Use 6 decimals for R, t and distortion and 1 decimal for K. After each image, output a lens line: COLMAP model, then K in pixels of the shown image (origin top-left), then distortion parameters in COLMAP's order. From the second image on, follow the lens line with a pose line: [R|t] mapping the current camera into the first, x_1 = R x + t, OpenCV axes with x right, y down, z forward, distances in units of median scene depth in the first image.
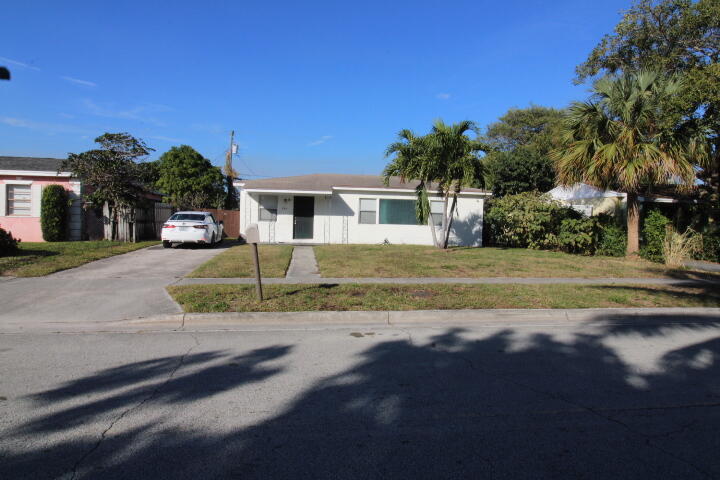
lens RADIAL K [[436.9, 0, 359.7], [0, 436.9, 227.5], [0, 0, 1]] dist [-0.002714, -0.001046]
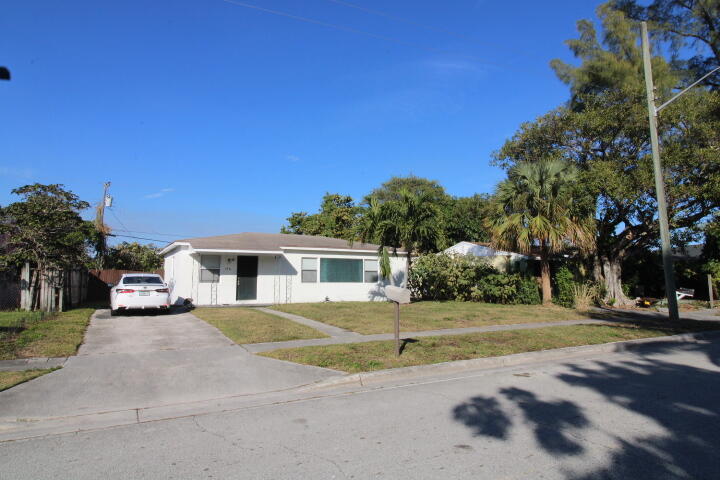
lens RADIAL K [[436.9, 0, 359.7], [0, 436.9, 227.5], [0, 0, 1]] dist [-0.002714, -0.001046]
pose [[0.936021, 0.020073, 0.351372, -0.243420], [0.025304, 0.991950, -0.124076, -0.006771], [-0.351034, 0.125029, 0.927978, -0.006444]]
